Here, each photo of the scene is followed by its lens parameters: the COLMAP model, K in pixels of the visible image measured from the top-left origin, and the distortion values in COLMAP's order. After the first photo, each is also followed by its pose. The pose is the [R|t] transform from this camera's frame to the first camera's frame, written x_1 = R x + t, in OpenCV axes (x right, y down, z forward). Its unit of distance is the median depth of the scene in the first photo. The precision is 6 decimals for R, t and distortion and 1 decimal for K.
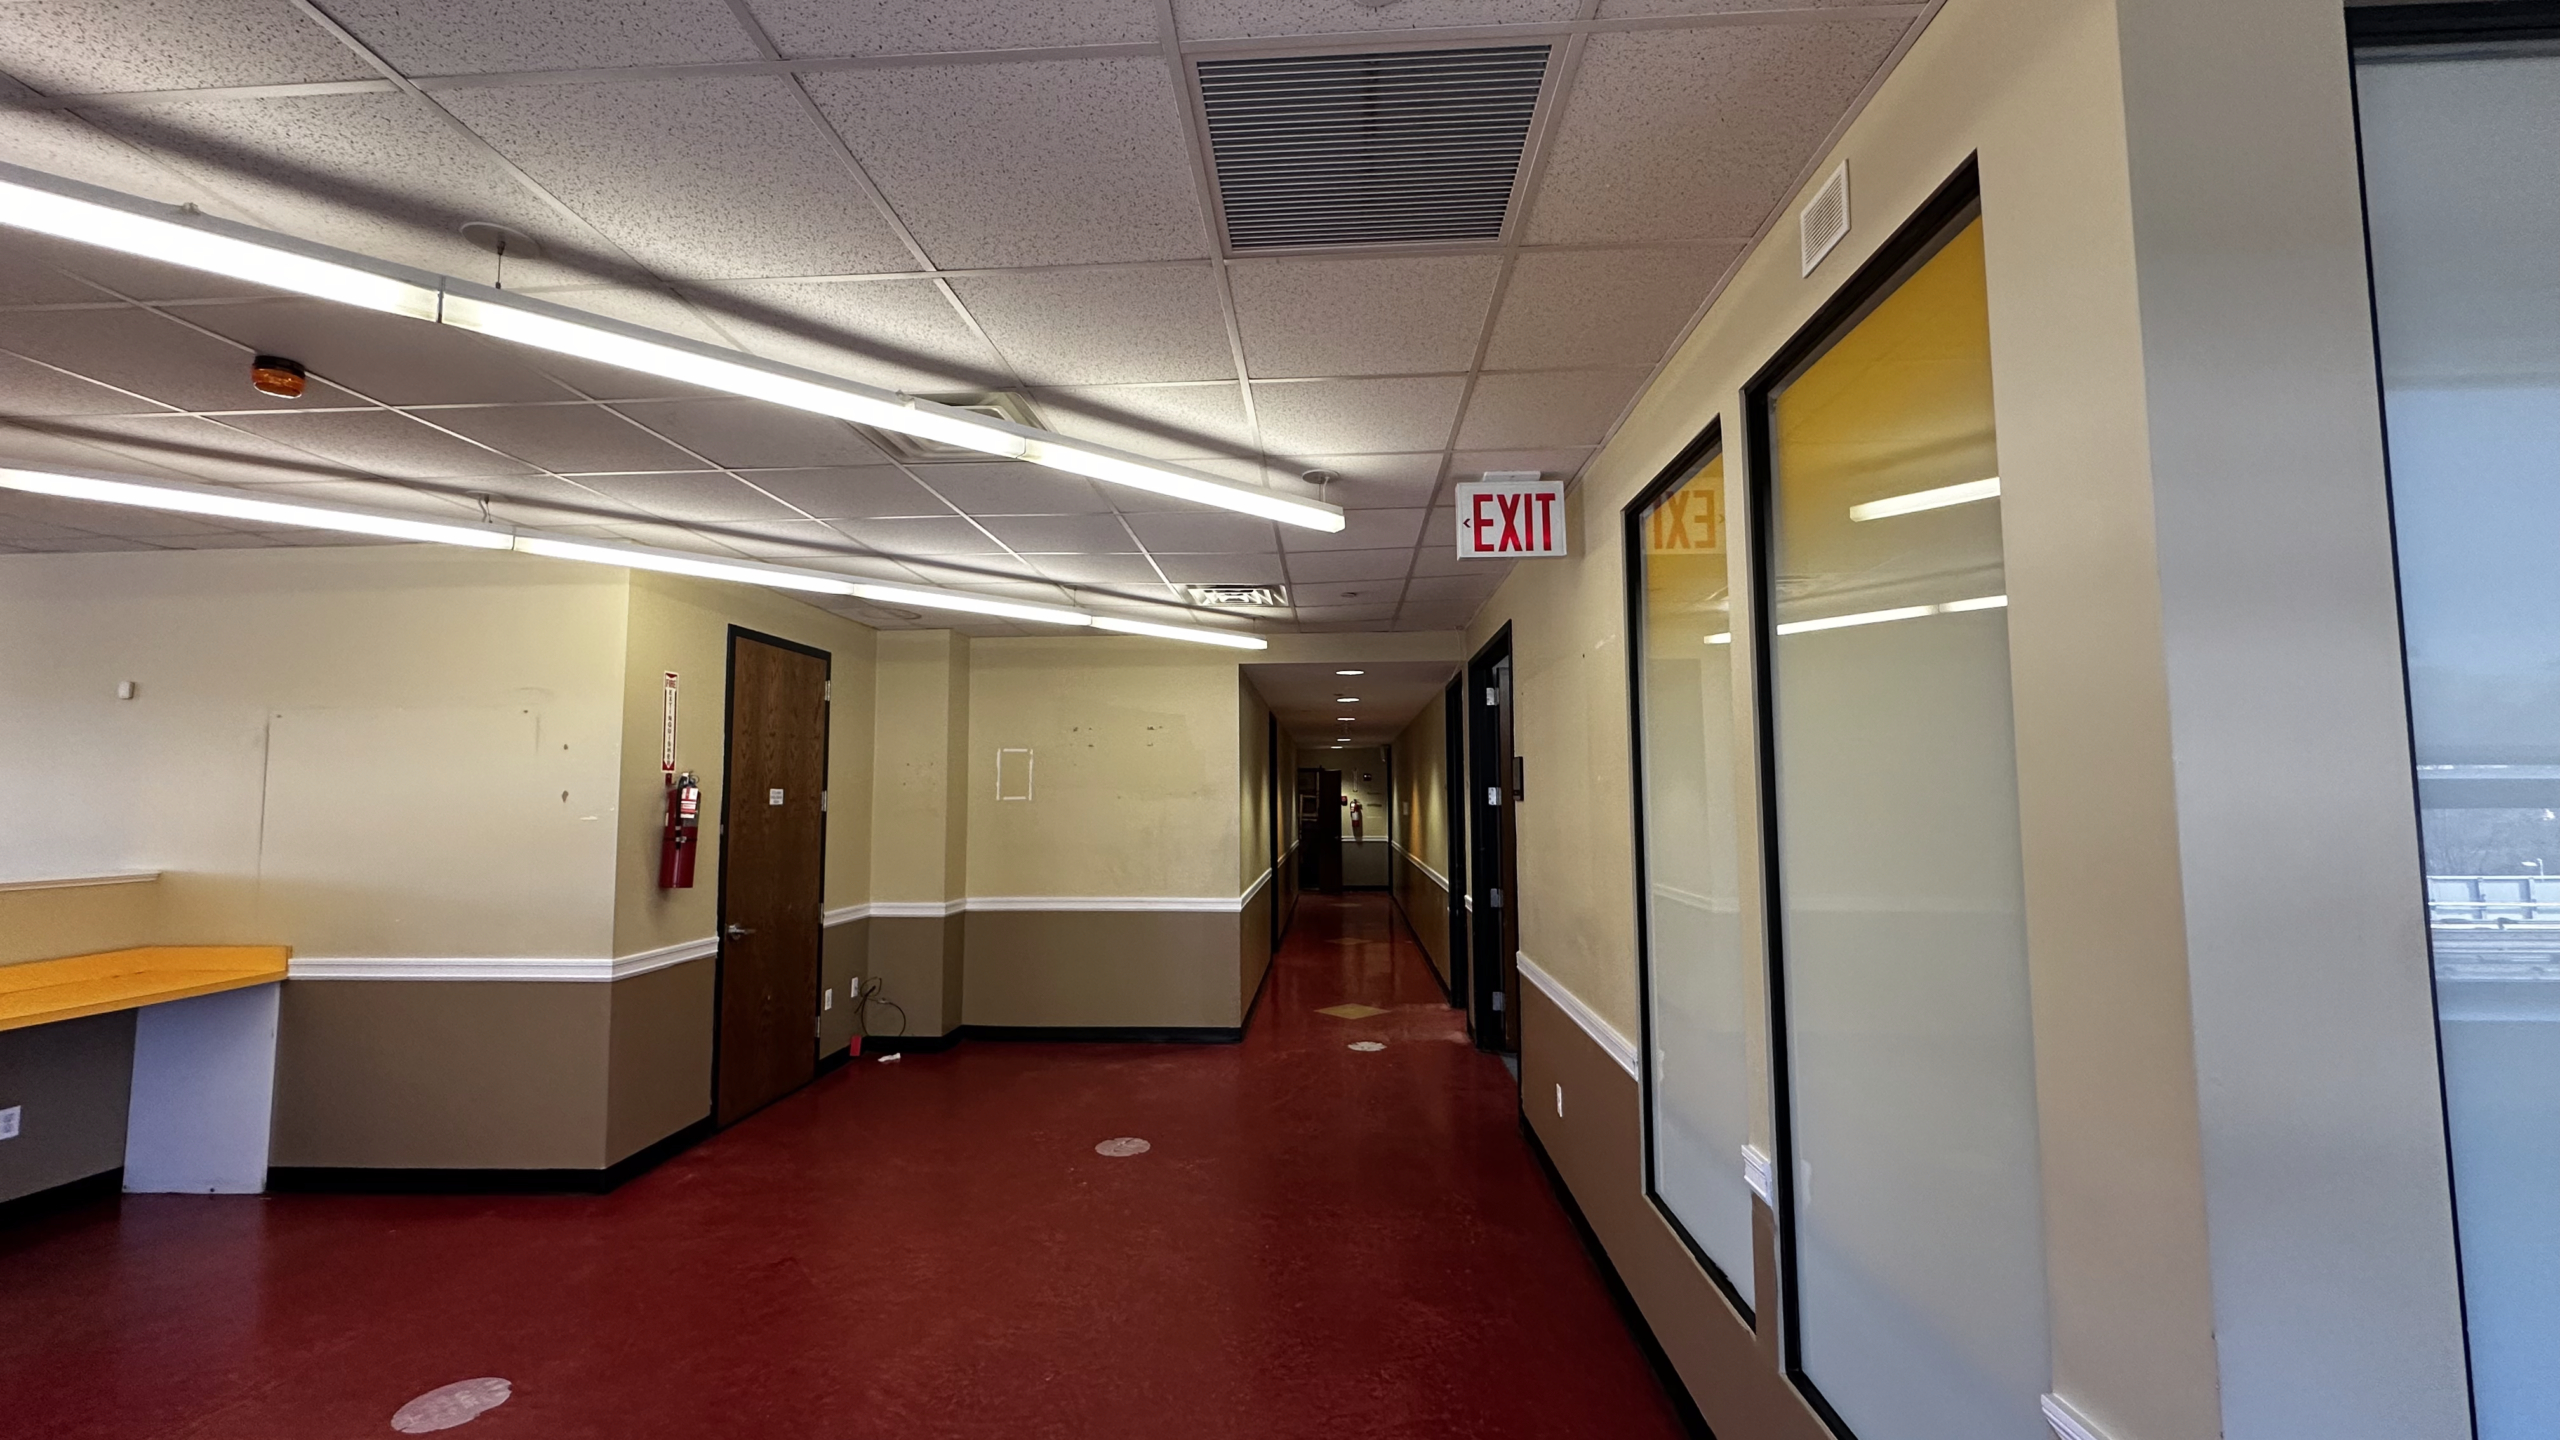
lens RADIAL K [[1022.0, 0, 1282.5], [0, 1022.0, 720.9], [0, 0, 1]] dist [-0.003717, 0.000351]
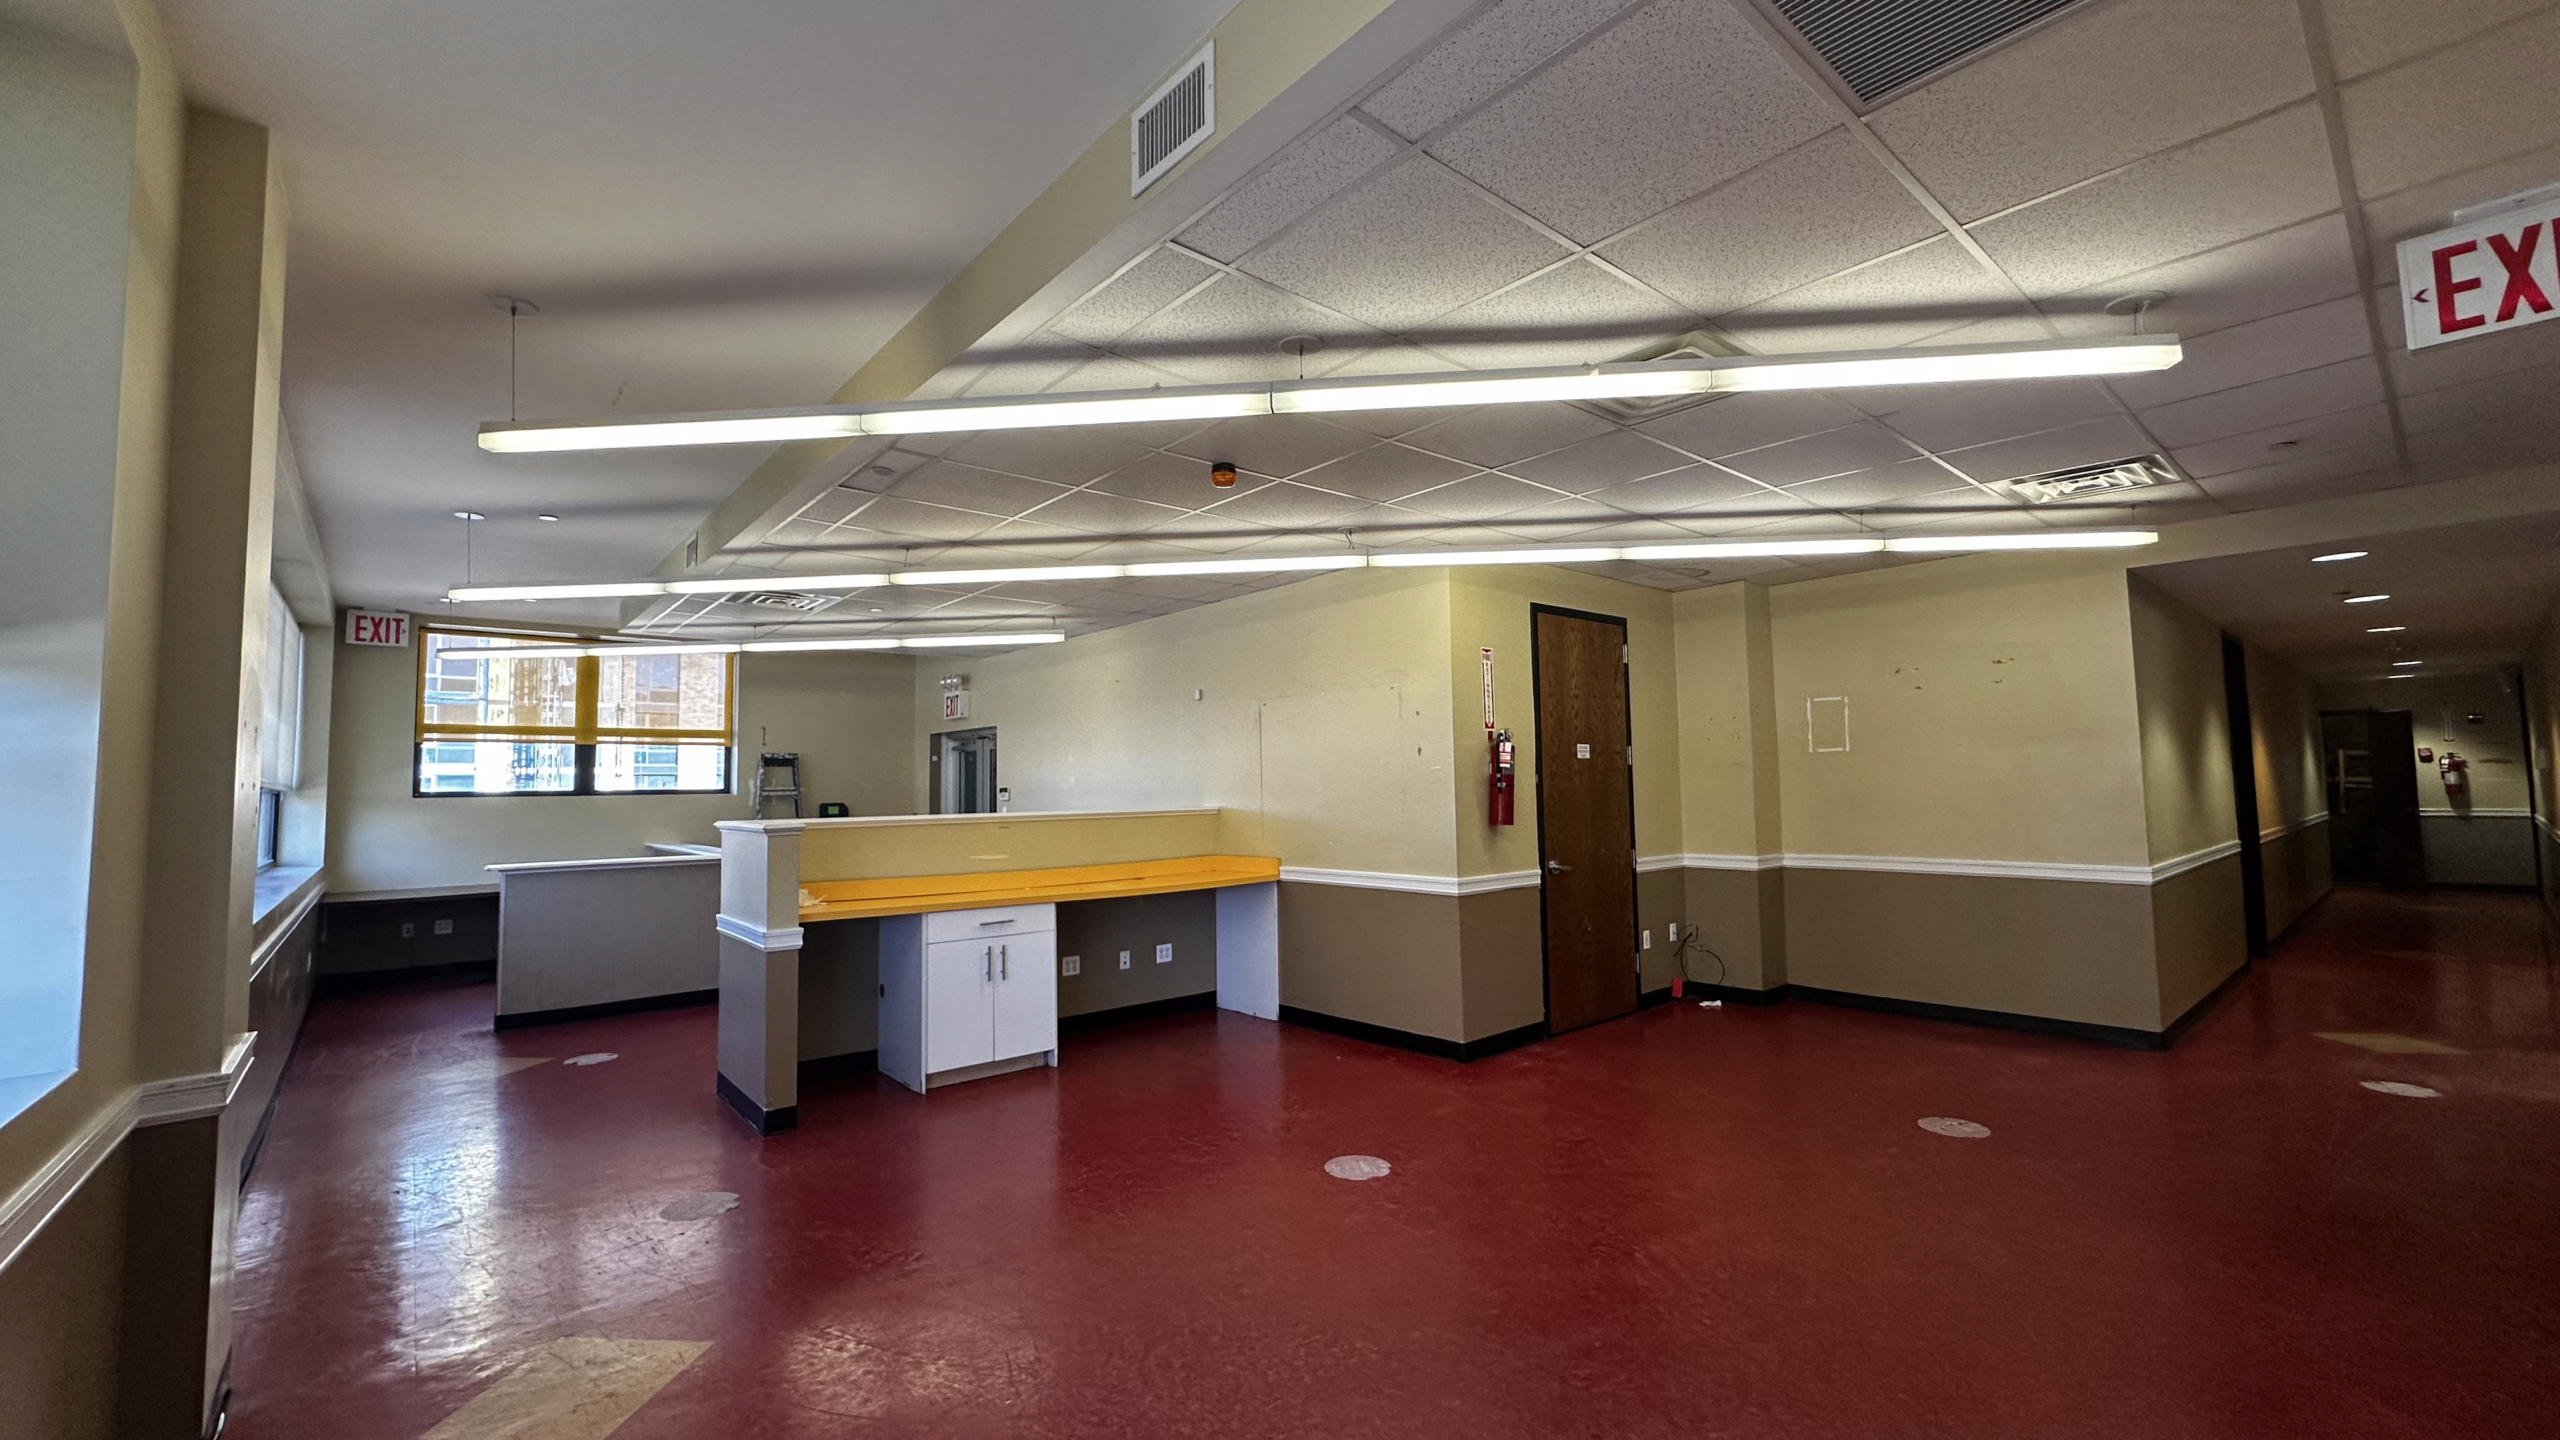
lens RADIAL K [[1022.0, 0, 1272.8], [0, 1022.0, 726.8], [0, 0, 1]] dist [-0.003717, 0.000351]
pose [[0.688734, -0.049415, -0.723328, 0.109709], [0.070209, 0.997531, -0.001296, 0.032692], [0.721607, -0.049892, 0.690503, -0.027697]]
